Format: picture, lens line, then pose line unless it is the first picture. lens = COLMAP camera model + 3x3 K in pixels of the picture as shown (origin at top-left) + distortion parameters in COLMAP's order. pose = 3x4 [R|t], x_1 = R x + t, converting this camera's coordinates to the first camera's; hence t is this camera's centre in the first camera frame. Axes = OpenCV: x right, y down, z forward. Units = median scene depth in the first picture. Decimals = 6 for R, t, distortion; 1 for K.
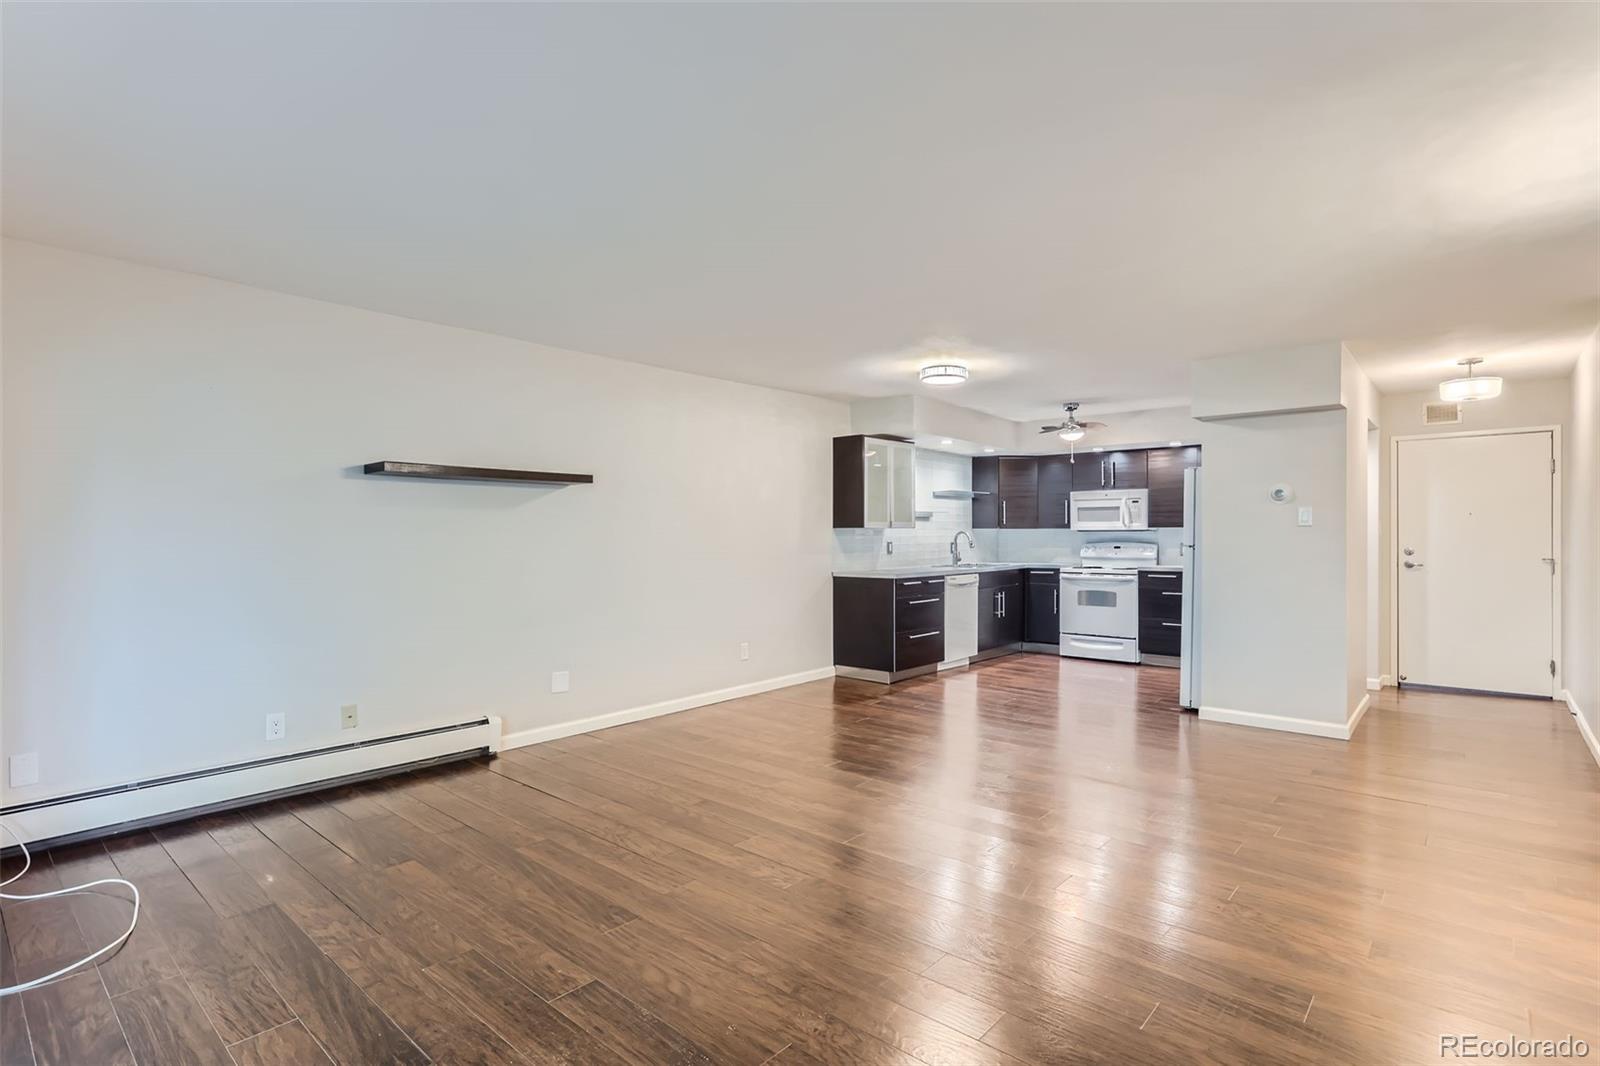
lens RADIAL K [[787.9, 0, 791.1], [0, 787.9, 539.8], [0, 0, 1]] dist [-0.033620, 0.023724]
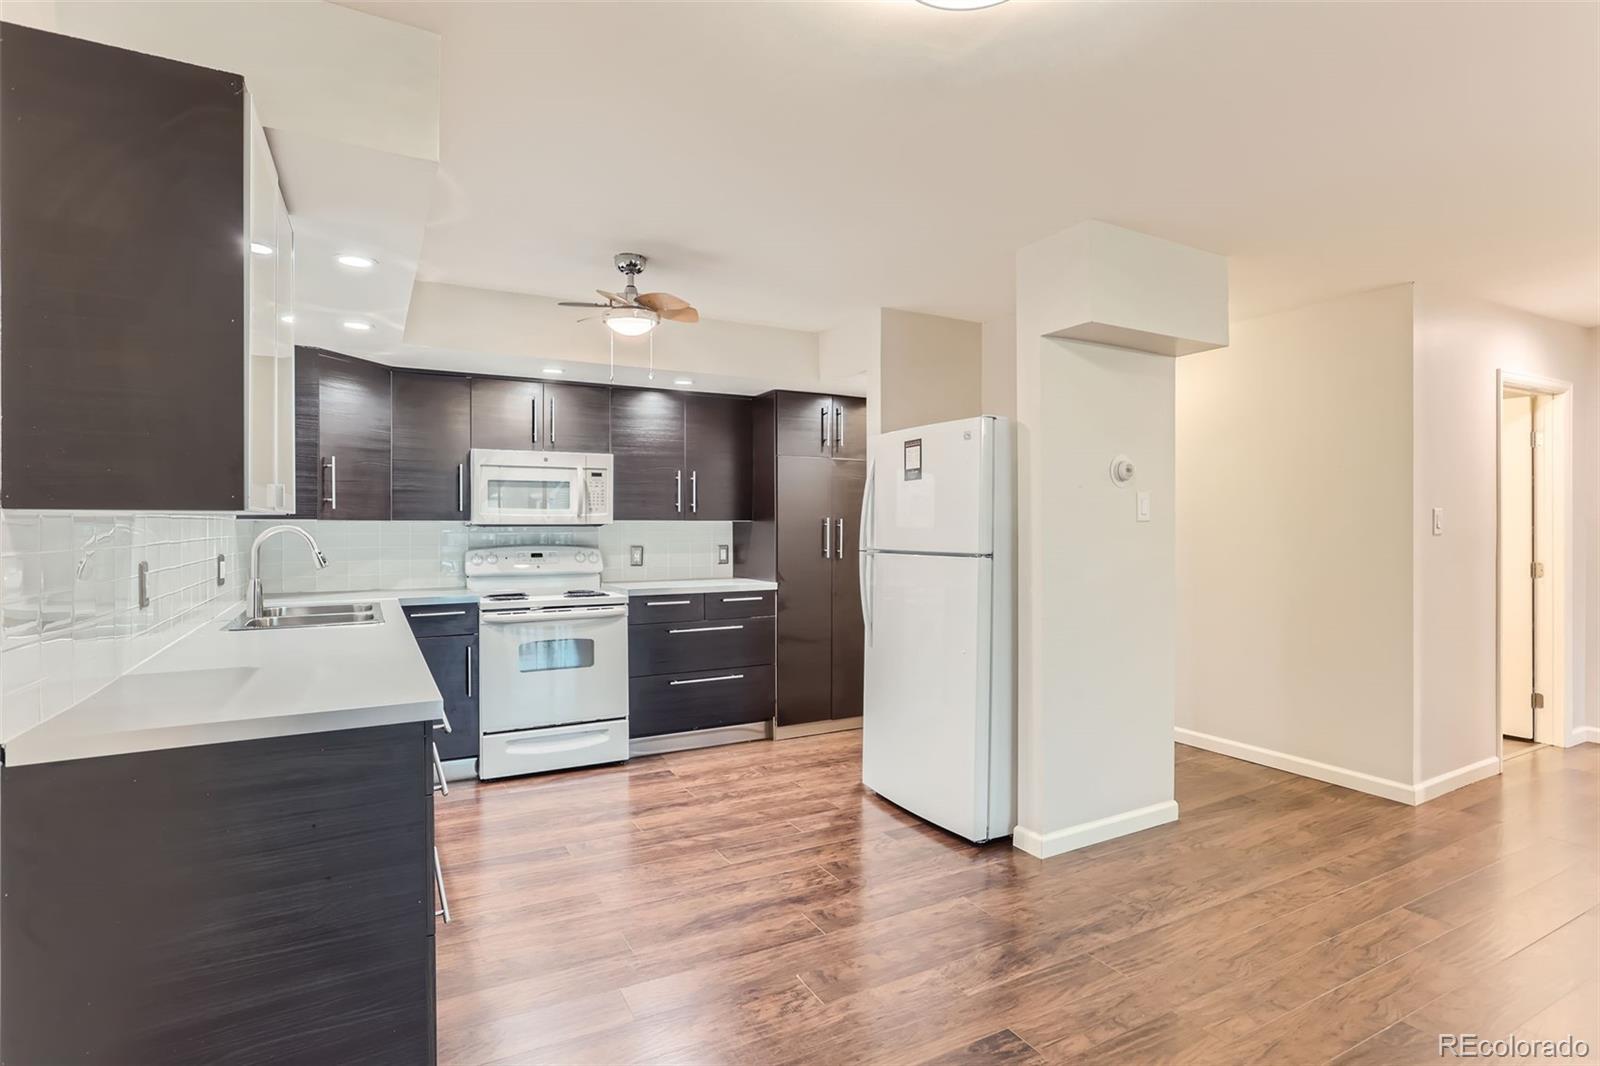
lens RADIAL K [[792.1, 0, 792.6], [0, 792.1, 530.0], [0, 0, 1]] dist [-0.038274, 0.018758]
pose [[0.343266, -0.002389, 0.939235, -0.057317], [0.006482, 0.999979, 0.000174, -0.008658], [-0.939216, 0.006028, 0.343274, 0.764343]]
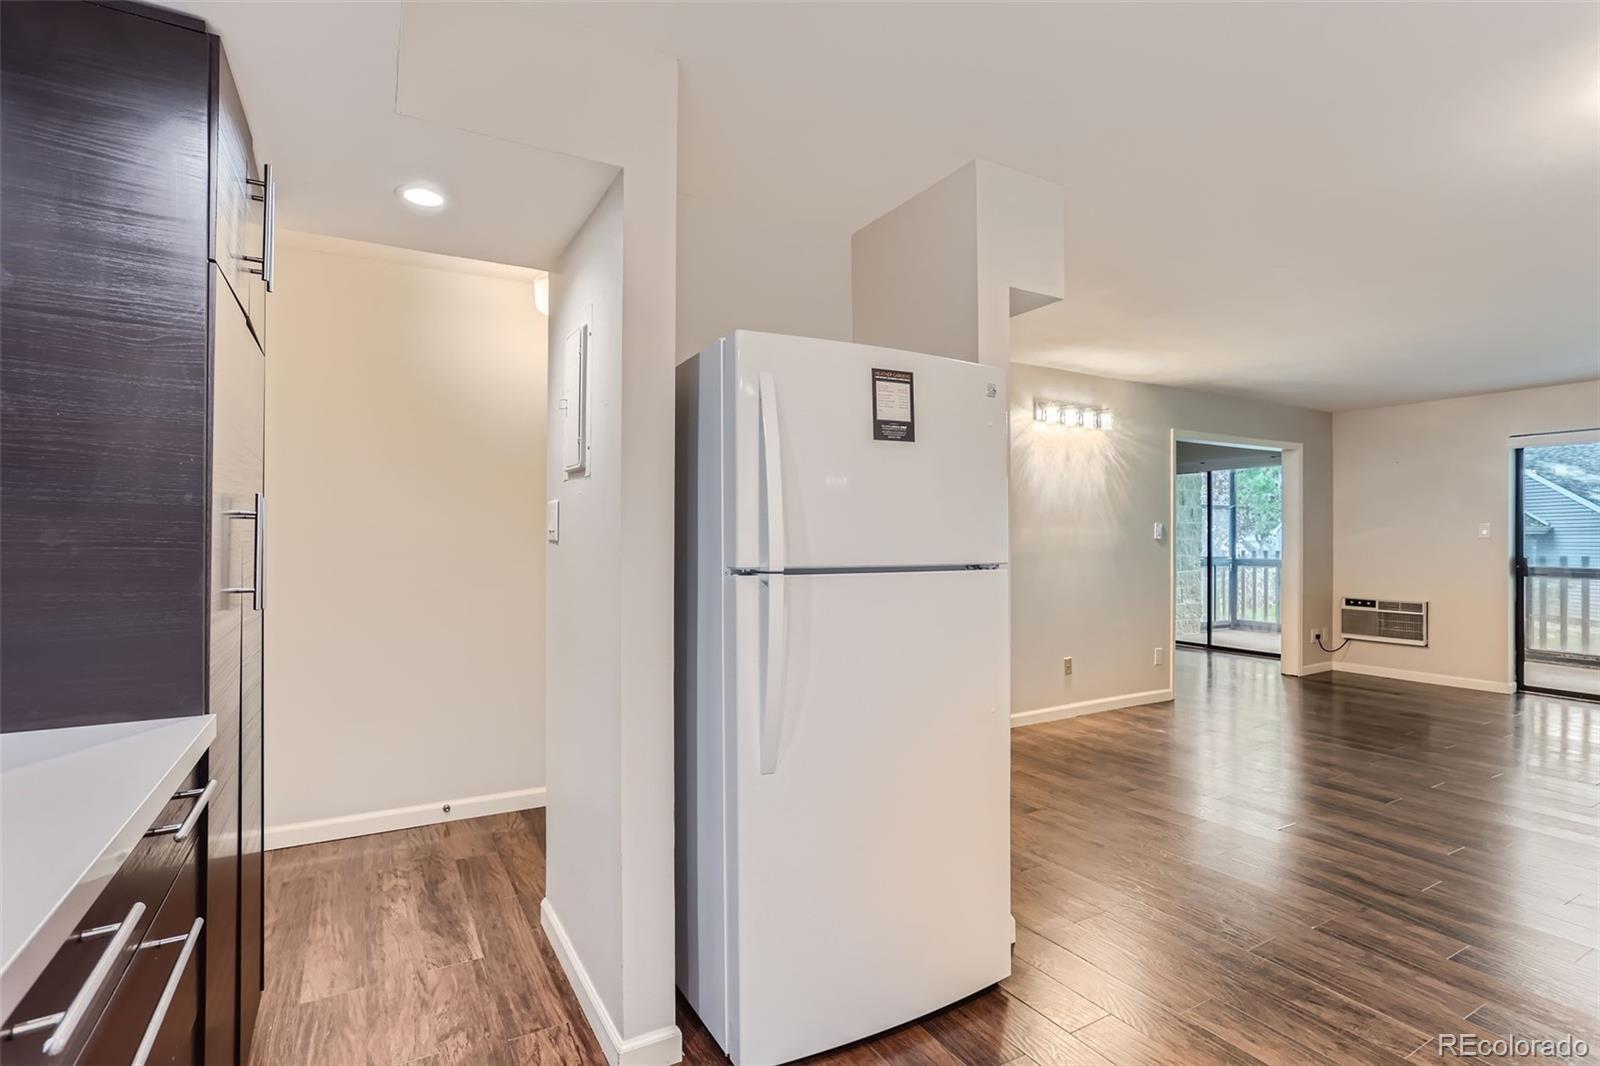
lens RADIAL K [[761.9, 0, 782.9], [0, 761.9, 535.0], [0, 0, 1]] dist [-0.049346, 0.023539]
pose [[-0.942773, 0.001320, 0.333431, 0.394989], [0.001949, 0.999997, 0.001551, -0.006611], [-0.333428, 0.002112, -0.942773, 1.140166]]
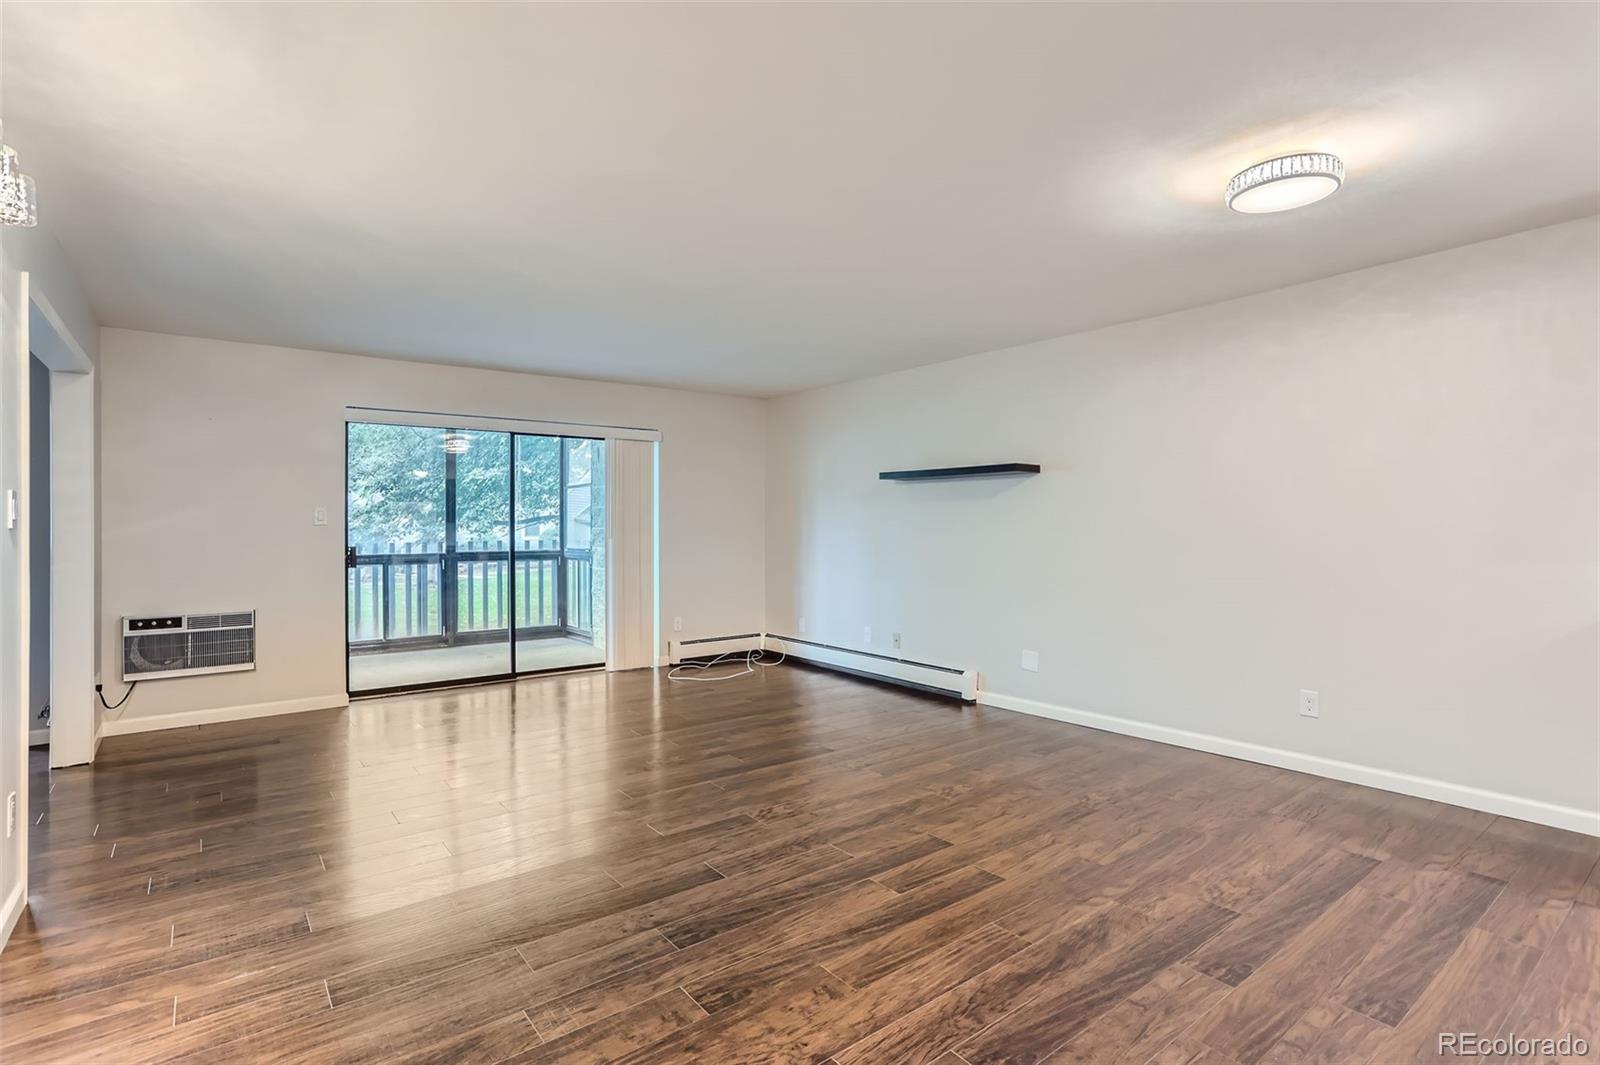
lens RADIAL K [[780.5, 0, 791.4], [0, 780.5, 525.6], [0, 0, 1]] dist [-0.034721, 0.021936]
pose [[-0.191612, 0.006205, -0.981451, 0.558912], [-0.001283, 0.999978, 0.006573, -0.004406], [0.981470, 0.002519, -0.191600, 0.628958]]
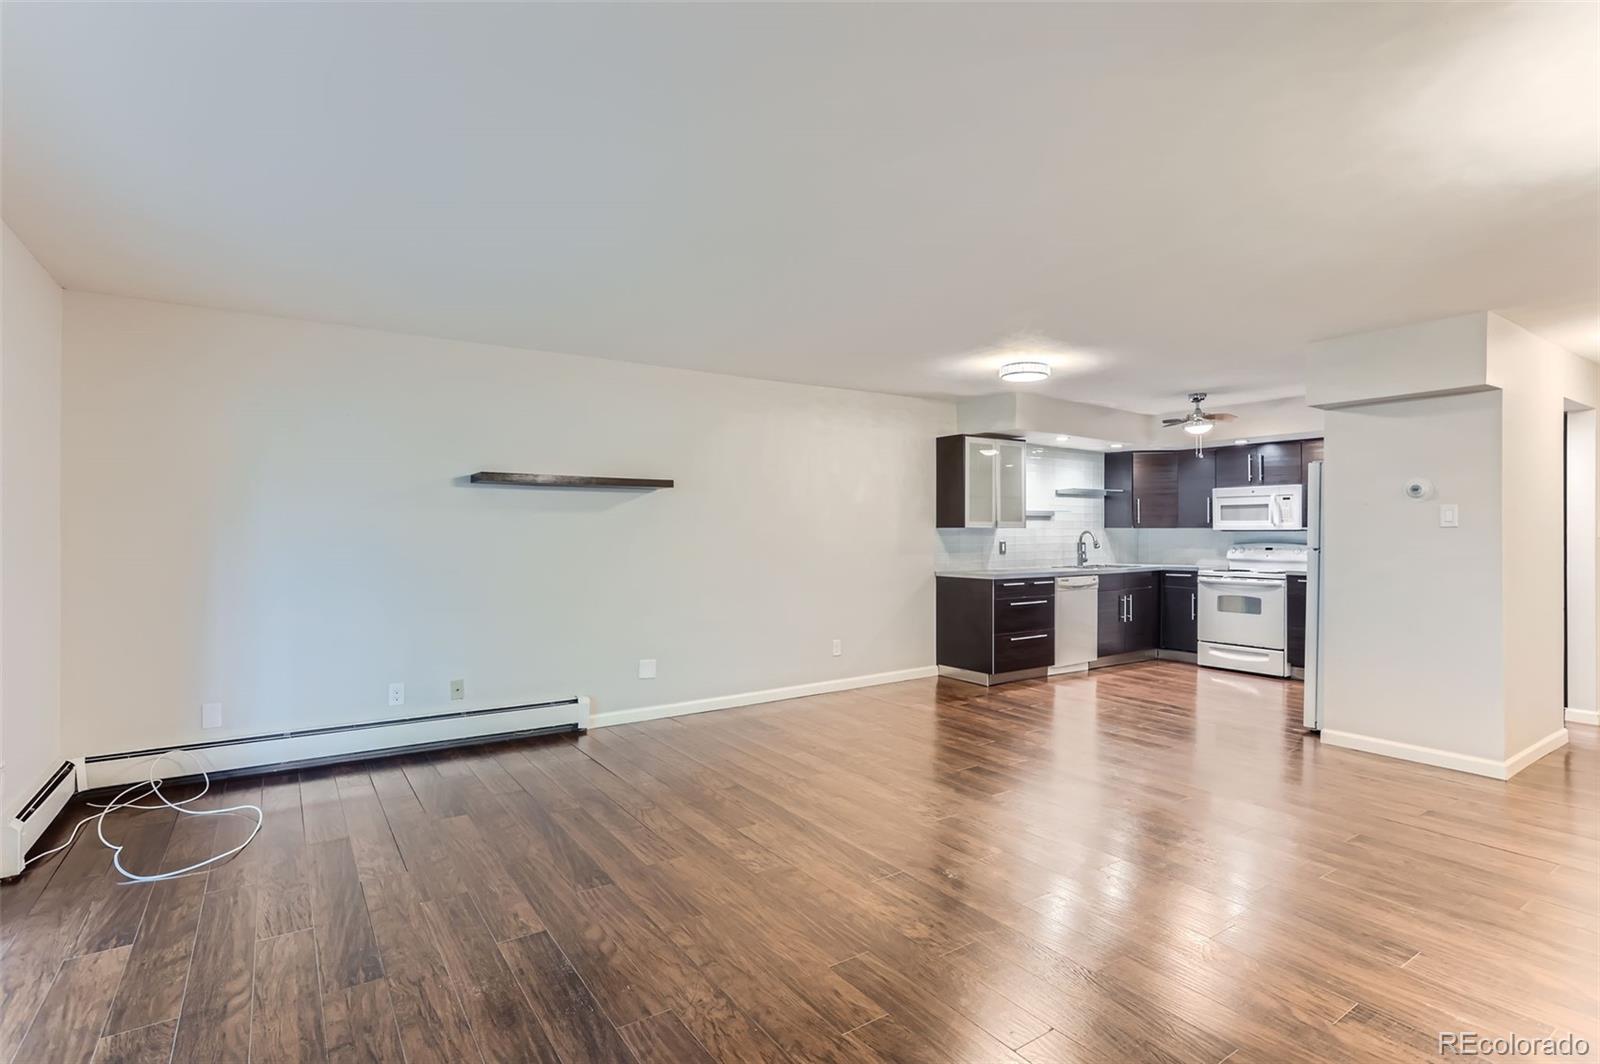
lens RADIAL K [[775.2, 0, 791.6], [0, 775.2, 531.5], [0, 0, 1]] dist [-0.035240, 0.023176]
pose [[0.969101, 0.001960, -0.246658, 0.118799], [-0.003639, 0.999973, -0.006353, -0.003438], [0.246639, 0.007054, 0.969082, 0.000752]]
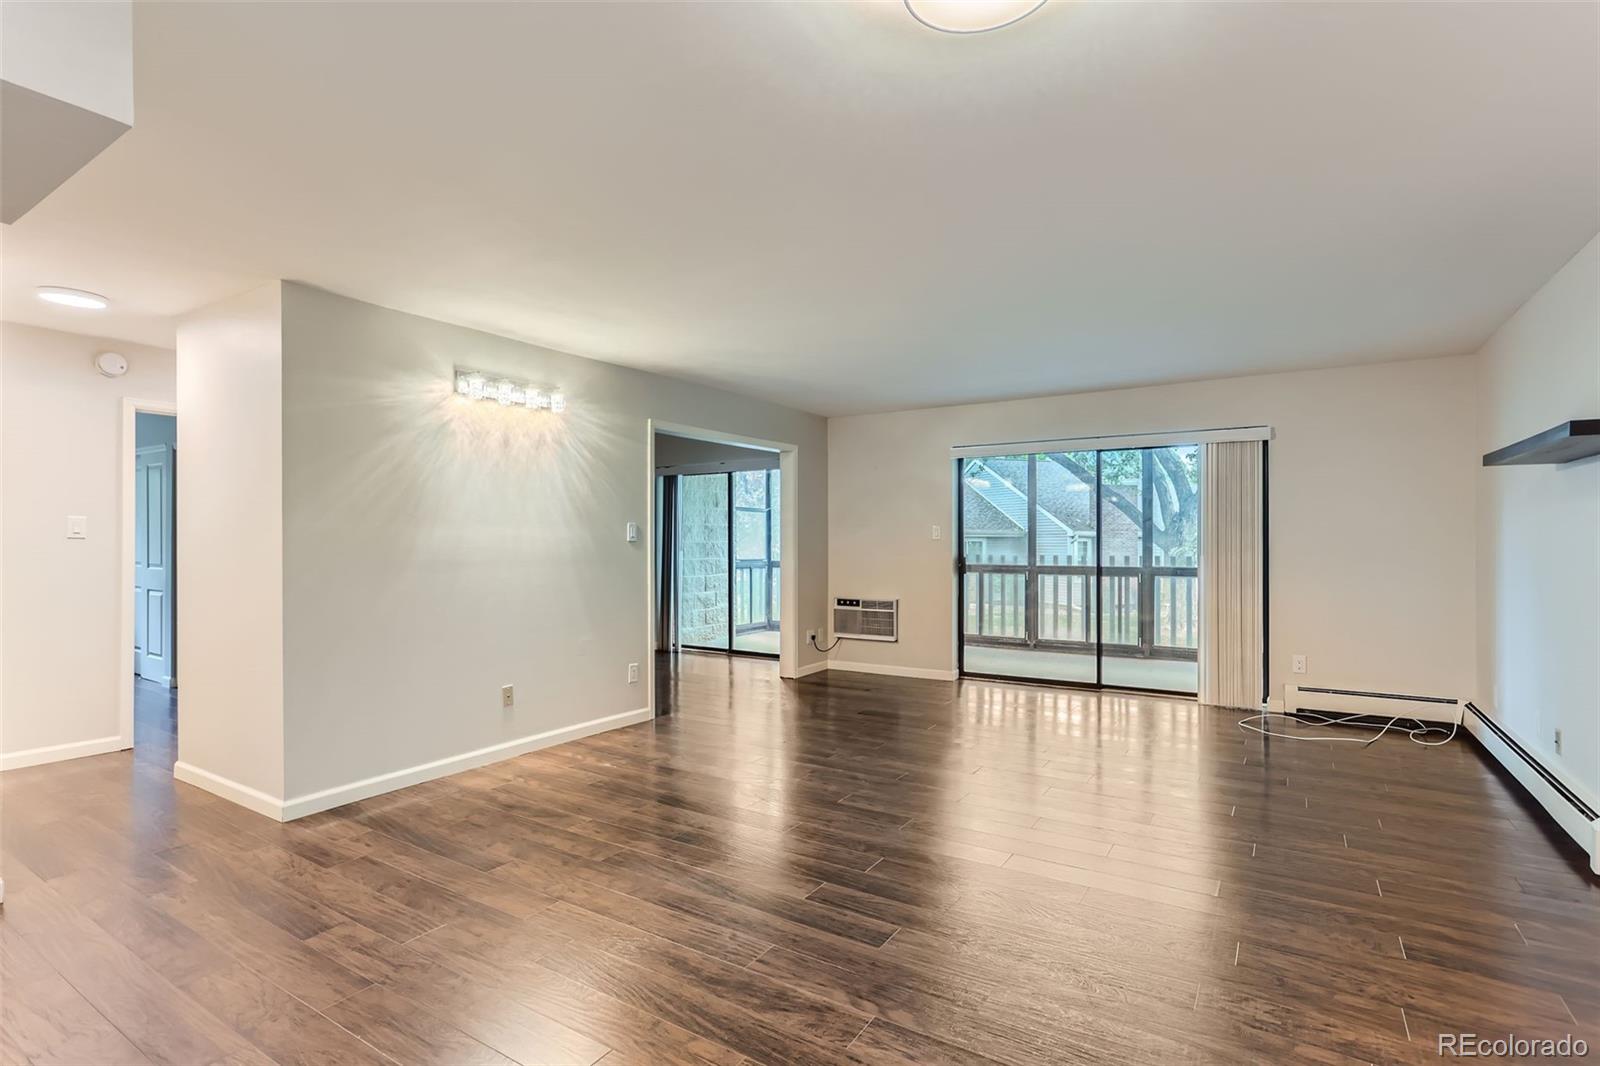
lens RADIAL K [[774.5, 0, 792.2], [0, 774.5, 542.0], [0, 0, 1]] dist [-0.038251, 0.026658]
pose [[-0.988423, 0.003860, -0.151674, 0.240353], [0.002787, 0.999970, 0.007281, -0.004729], [0.151697, 0.006774, -0.988404, 0.992817]]
